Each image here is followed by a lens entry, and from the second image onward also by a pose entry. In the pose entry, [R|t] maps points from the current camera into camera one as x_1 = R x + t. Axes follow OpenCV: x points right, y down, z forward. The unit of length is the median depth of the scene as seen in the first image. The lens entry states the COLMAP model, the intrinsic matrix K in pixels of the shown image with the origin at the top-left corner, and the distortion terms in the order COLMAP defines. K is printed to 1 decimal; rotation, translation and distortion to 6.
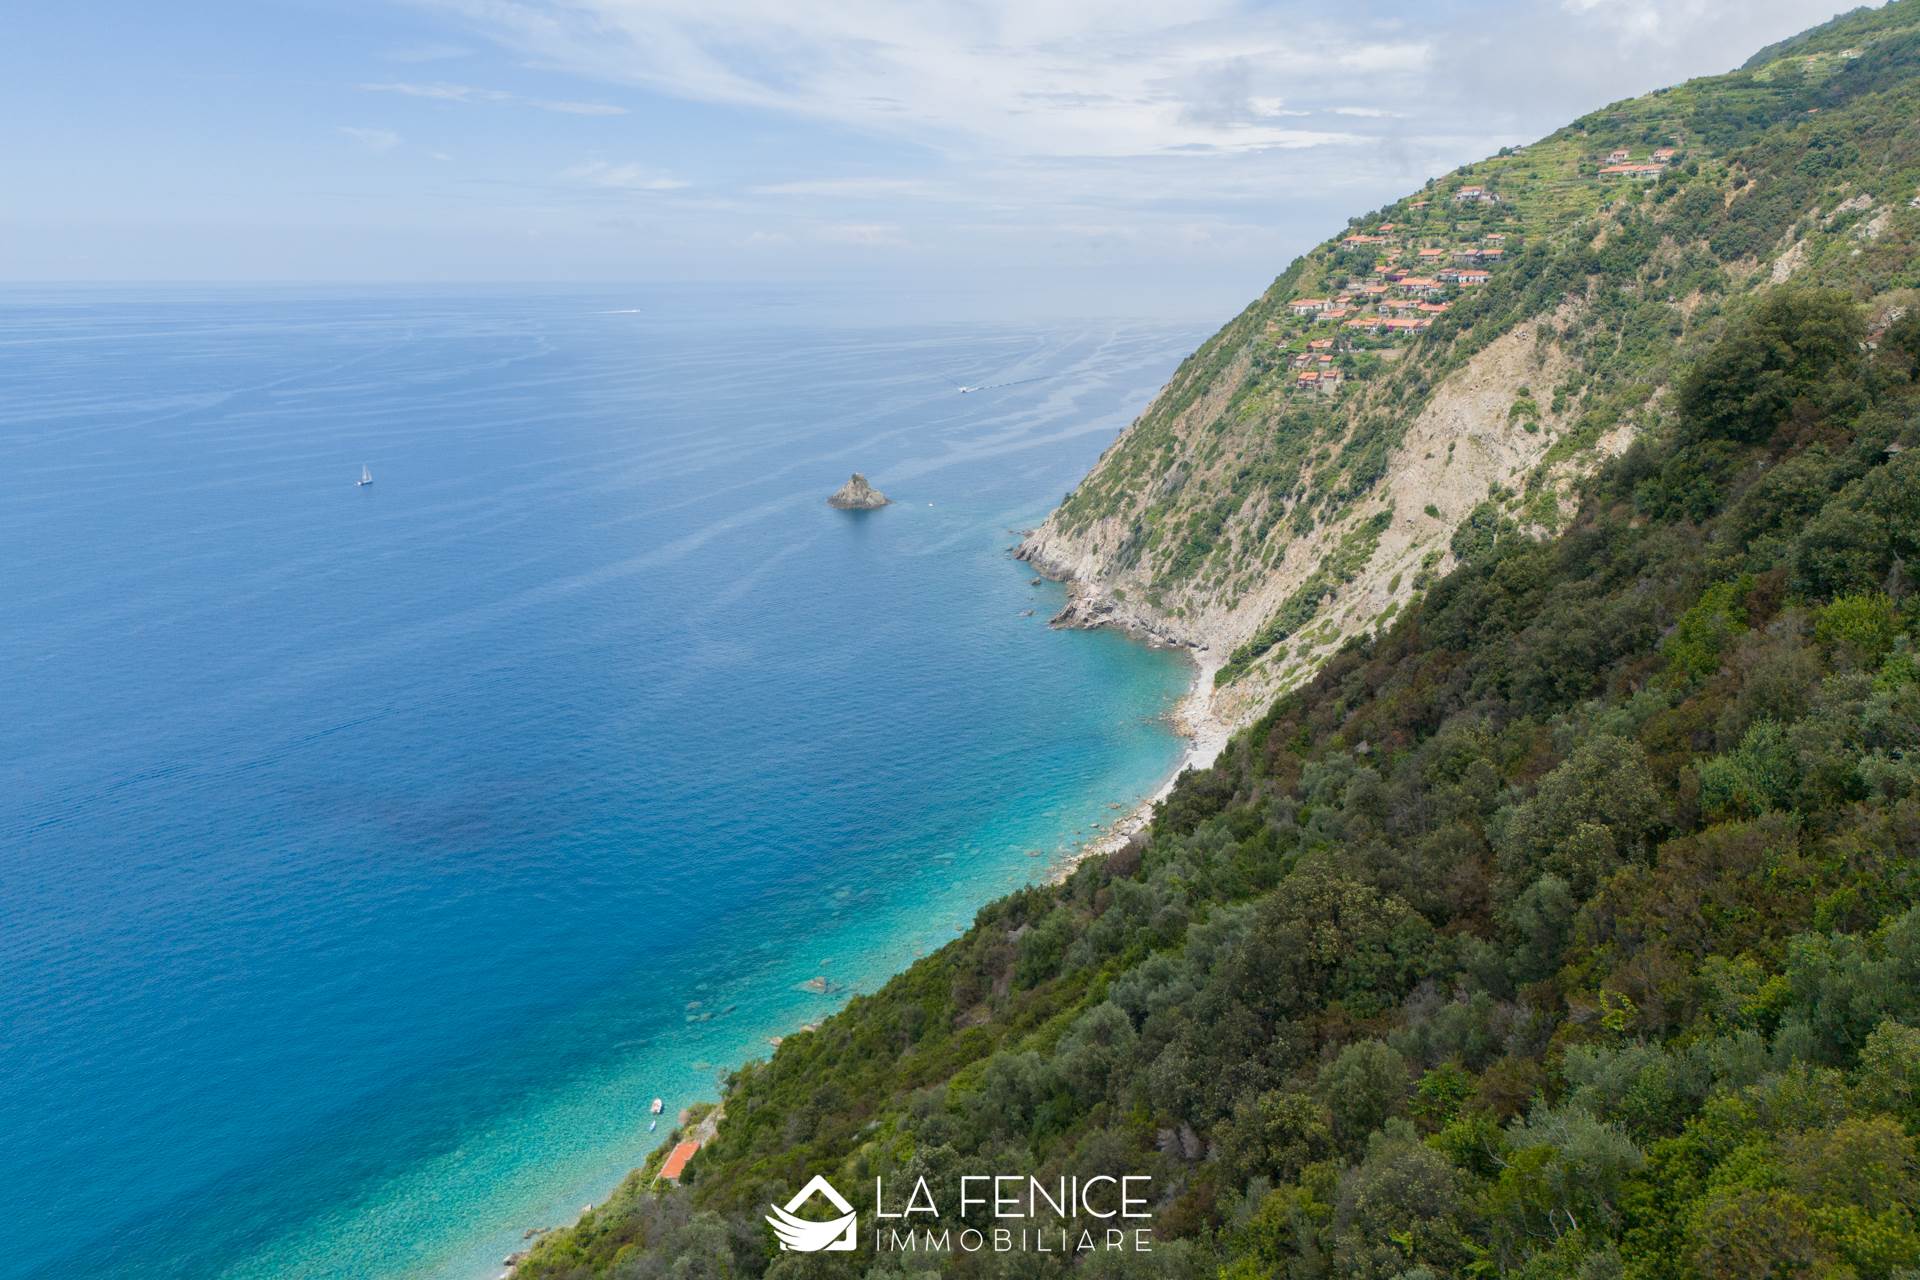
lens RADIAL K [[1414.9, 0, 967.3], [0, 1414.9, 650.5], [0, 0, 1]] dist [0.050179, -0.046812]
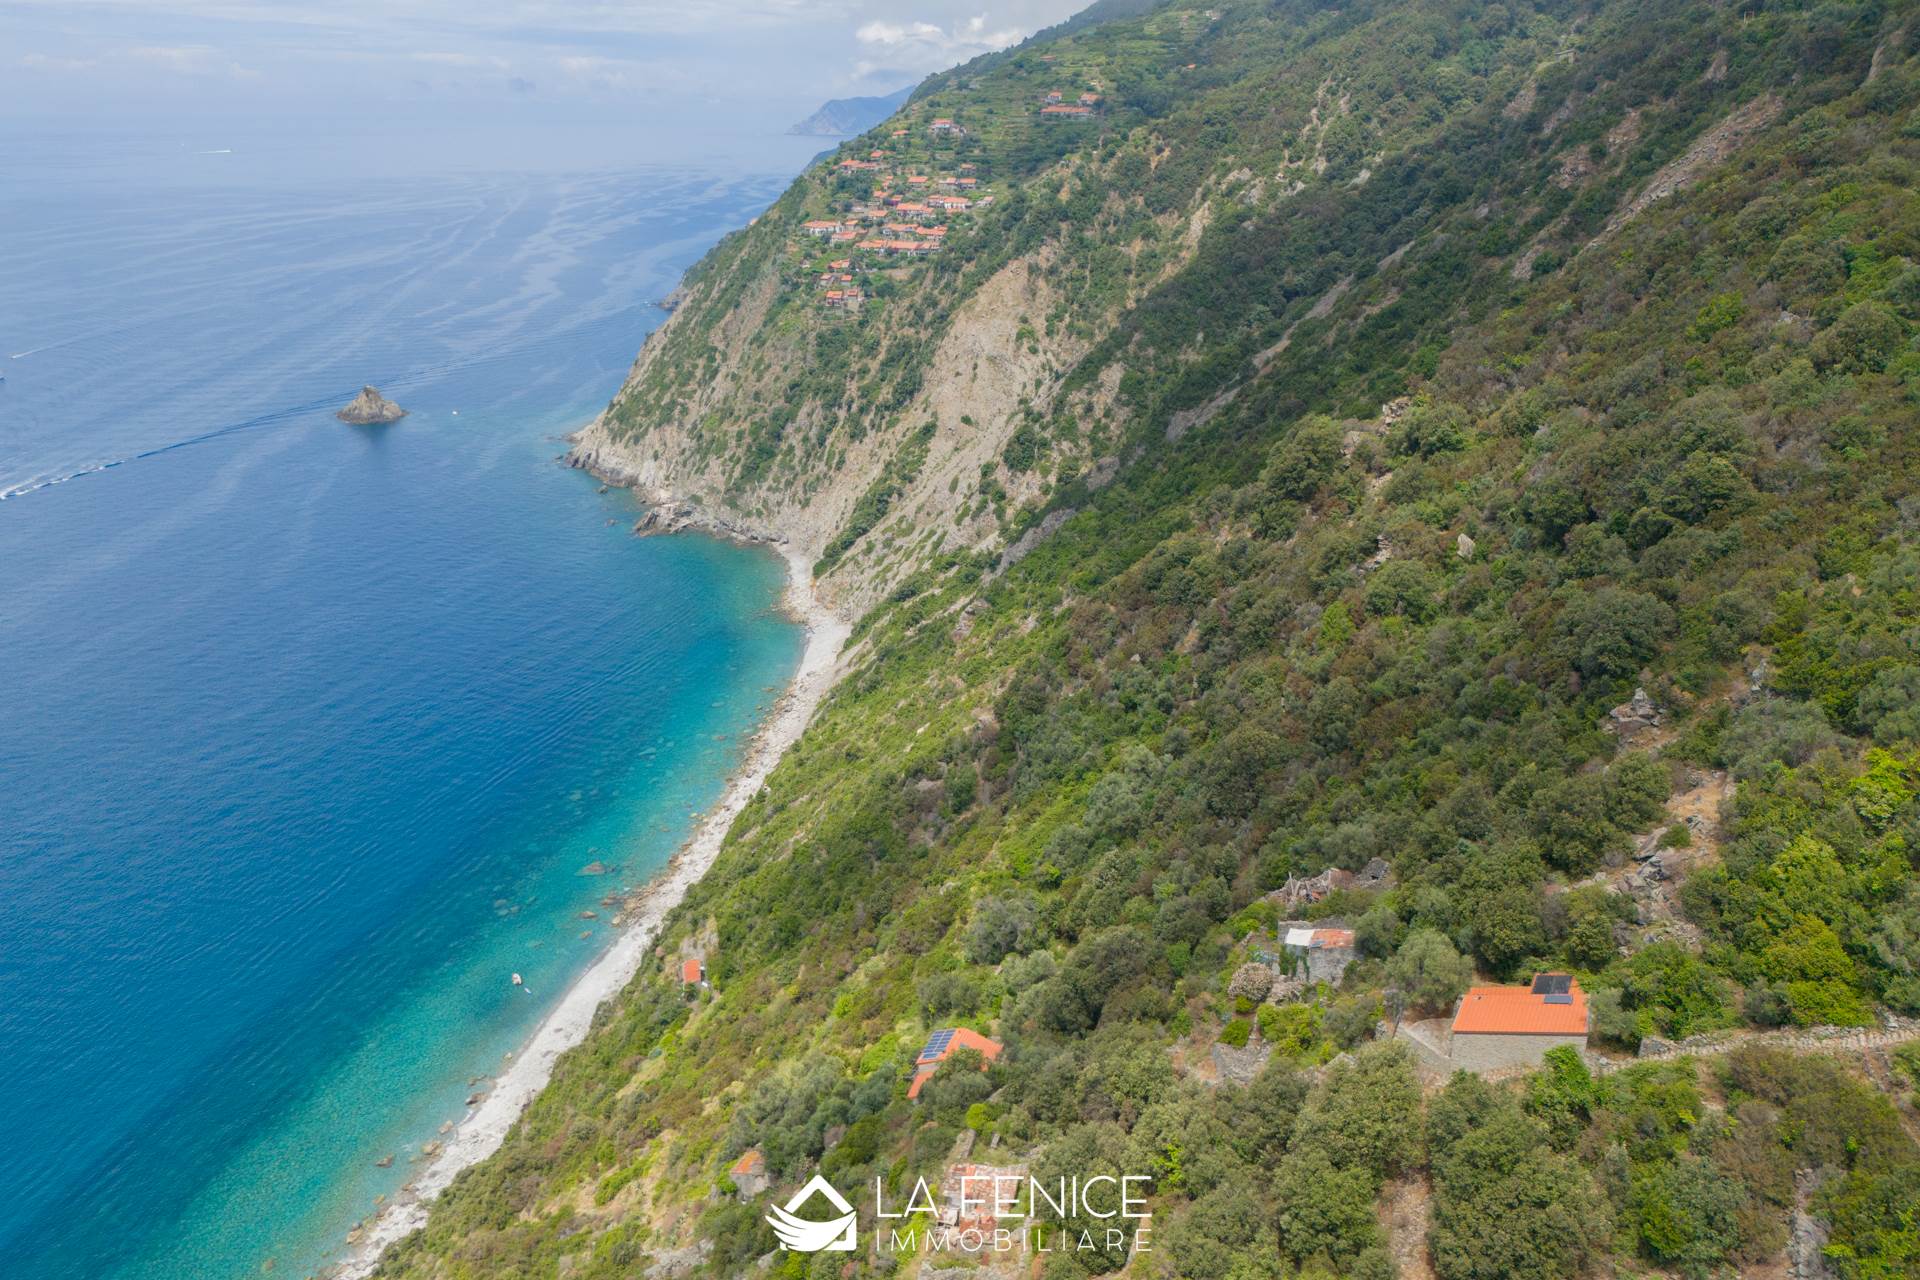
lens RADIAL K [[1414.9, 0, 967.3], [0, 1414.9, 650.5], [0, 0, 1]] dist [0.050179, -0.046812]
pose [[0.923103, -0.127676, 0.362740, -0.129803], [0.089722, 0.988749, 0.119692, -0.039919], [-0.373941, -0.077943, 0.924172, -0.144800]]
